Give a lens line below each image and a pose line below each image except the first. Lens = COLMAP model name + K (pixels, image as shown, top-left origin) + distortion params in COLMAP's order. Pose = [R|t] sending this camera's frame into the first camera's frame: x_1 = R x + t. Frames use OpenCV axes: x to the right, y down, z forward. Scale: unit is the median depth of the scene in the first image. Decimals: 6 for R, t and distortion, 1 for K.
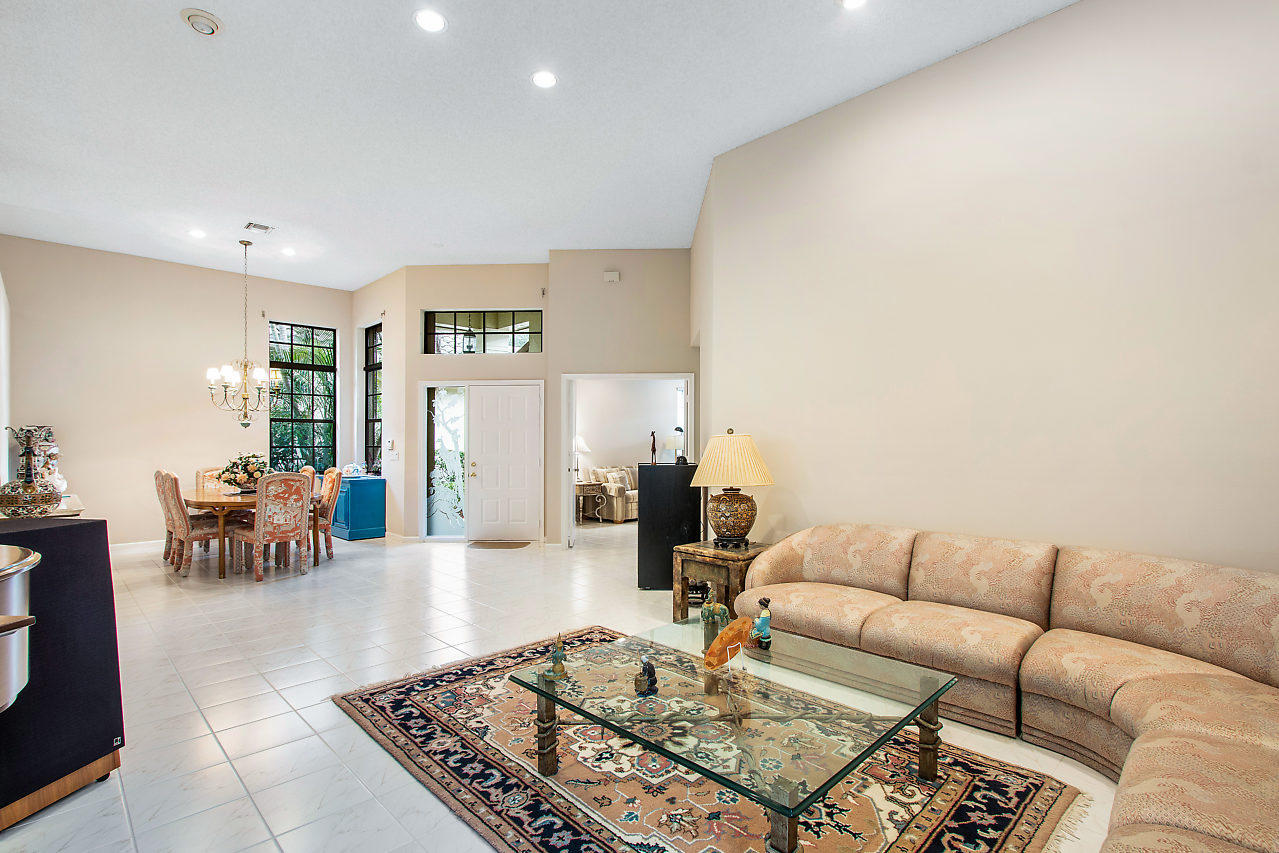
lens RADIAL K [[601.4, 0, 638.9], [0, 601.4, 435.0], [0, 0, 1]] dist [-0.001149, 0.001080]
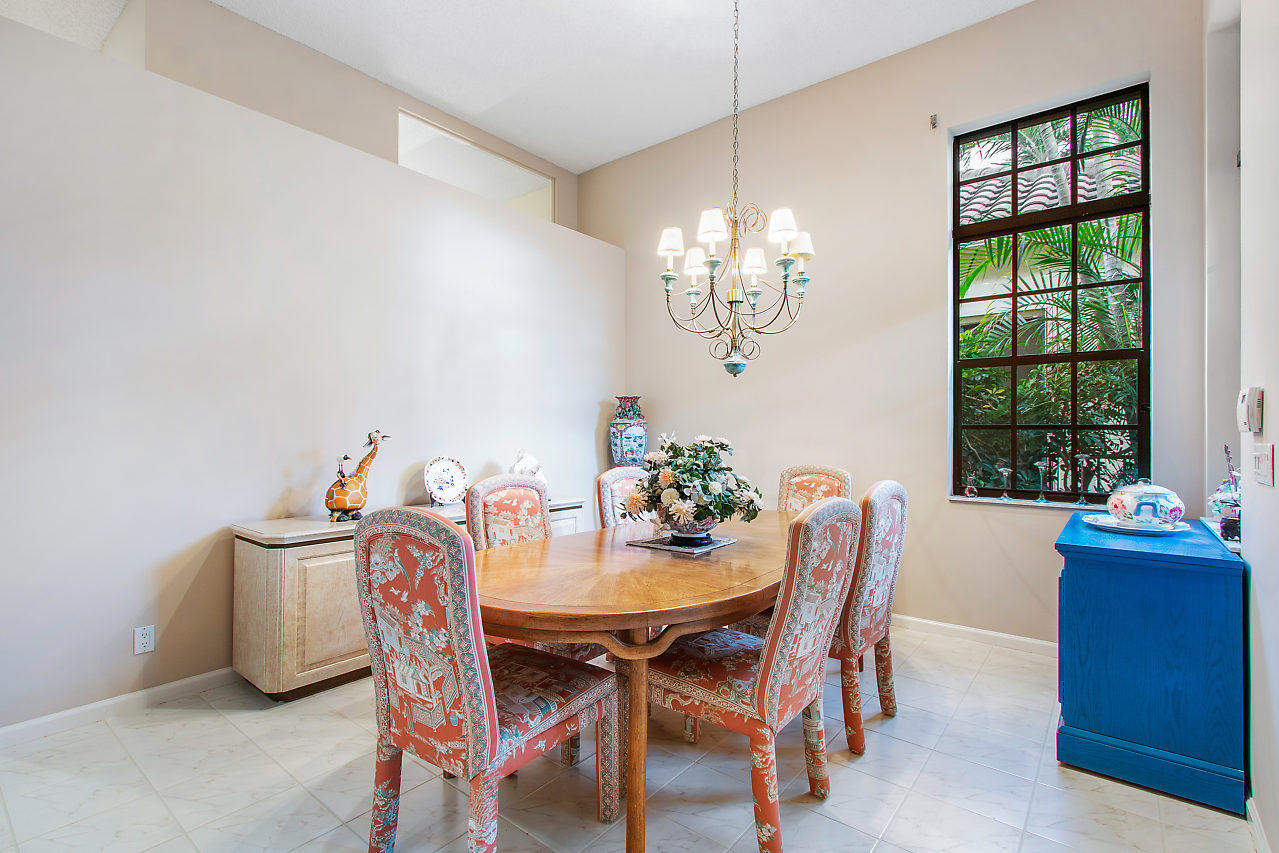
lens RADIAL K [[601.4, 0, 641.3], [0, 601.4, 430.0], [0, 0, 1]] dist [-0.001149, 0.001080]
pose [[0.106670, -0.003288, -0.994289, -0.215600], [0.010622, 0.999941, -0.002167, 0.020257], [0.994238, -0.010331, 0.106699, 0.739173]]
